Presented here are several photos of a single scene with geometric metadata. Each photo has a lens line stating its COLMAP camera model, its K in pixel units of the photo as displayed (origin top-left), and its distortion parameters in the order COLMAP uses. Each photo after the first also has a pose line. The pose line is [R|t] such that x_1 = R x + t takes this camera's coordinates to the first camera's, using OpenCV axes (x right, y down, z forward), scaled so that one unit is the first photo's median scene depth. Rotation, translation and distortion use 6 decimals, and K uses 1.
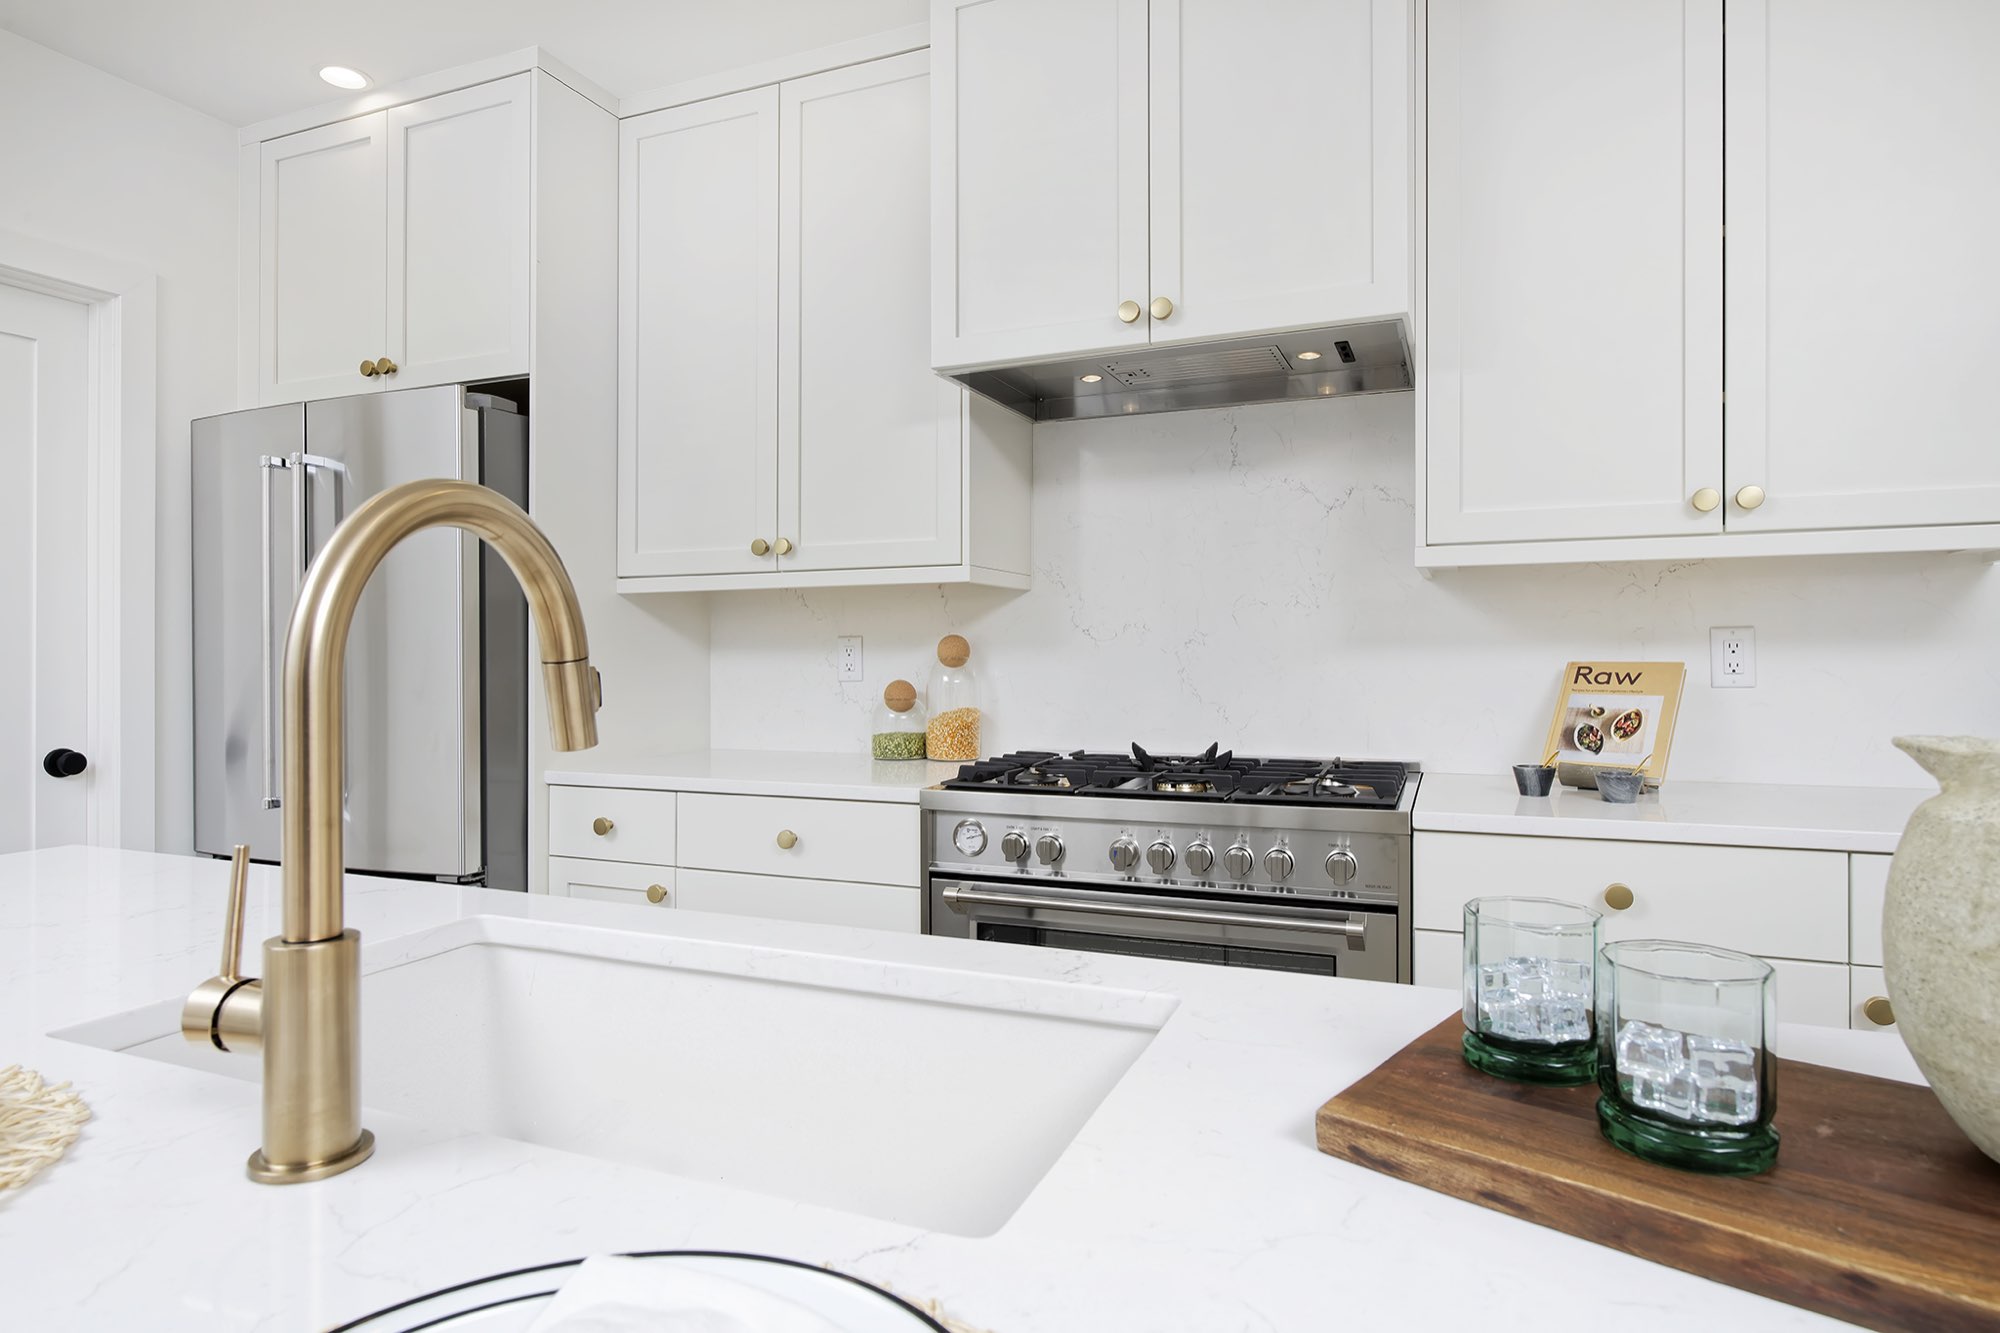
lens RADIAL K [[1093.5, 0, 1014.7], [0, 1093.5, 619.1], [0, 0, 1]] dist [-0.000681, -0.003867]
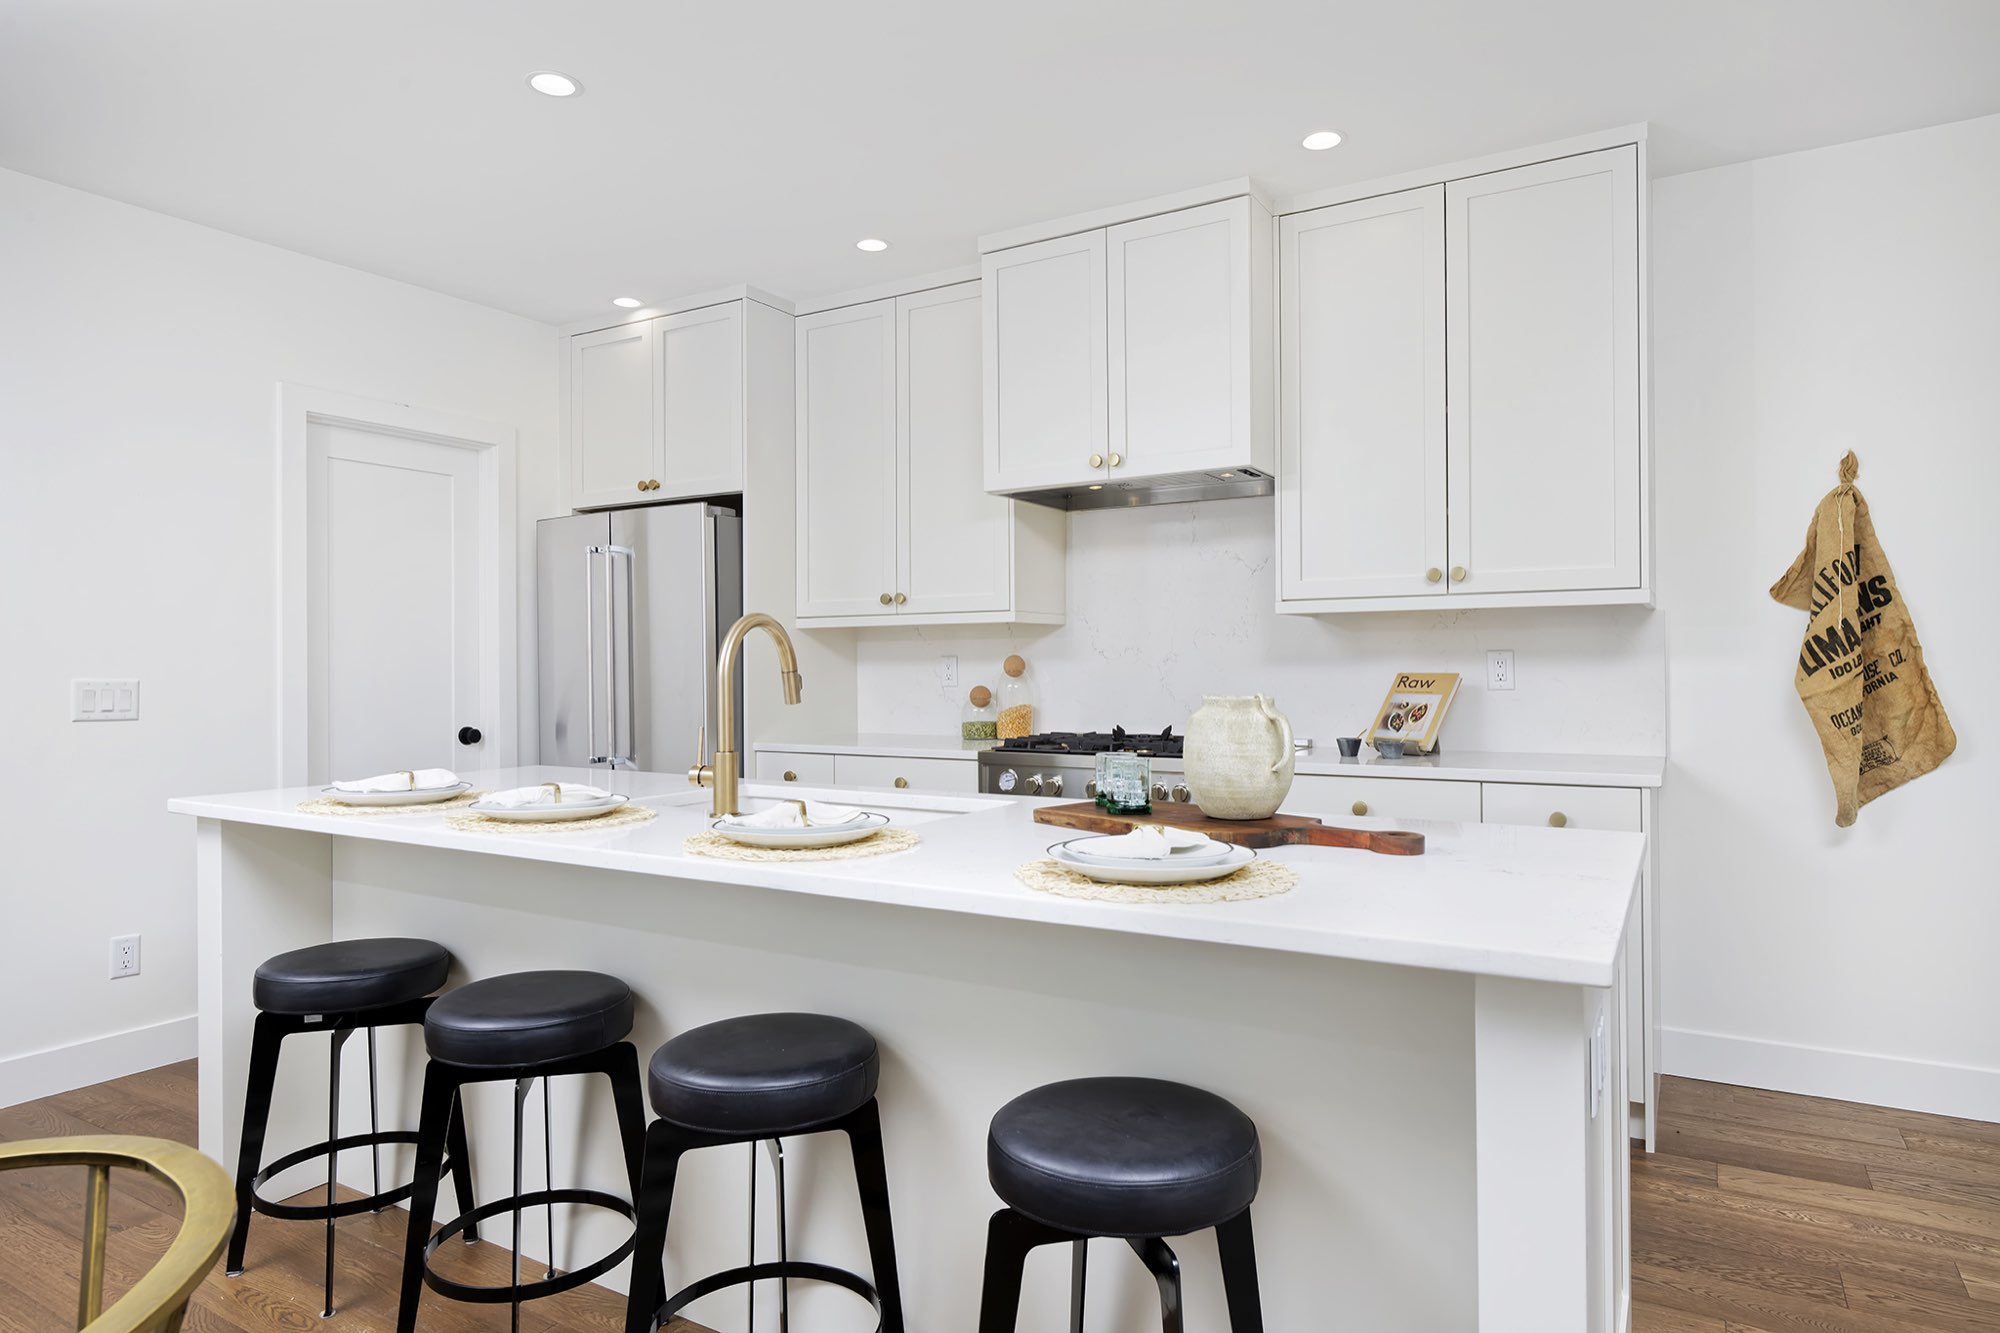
lens RADIAL K [[1209.8, 0, 1000.5], [0, 1209.8, 668.9], [0, 0, 1]] dist [-0.004727, -0.000729]
pose [[0.986989, 0.001101, -0.160784, 0.205431], [0.003602, 0.999574, 0.028951, -0.015906], [0.160747, -0.029153, 0.986565, -0.672405]]
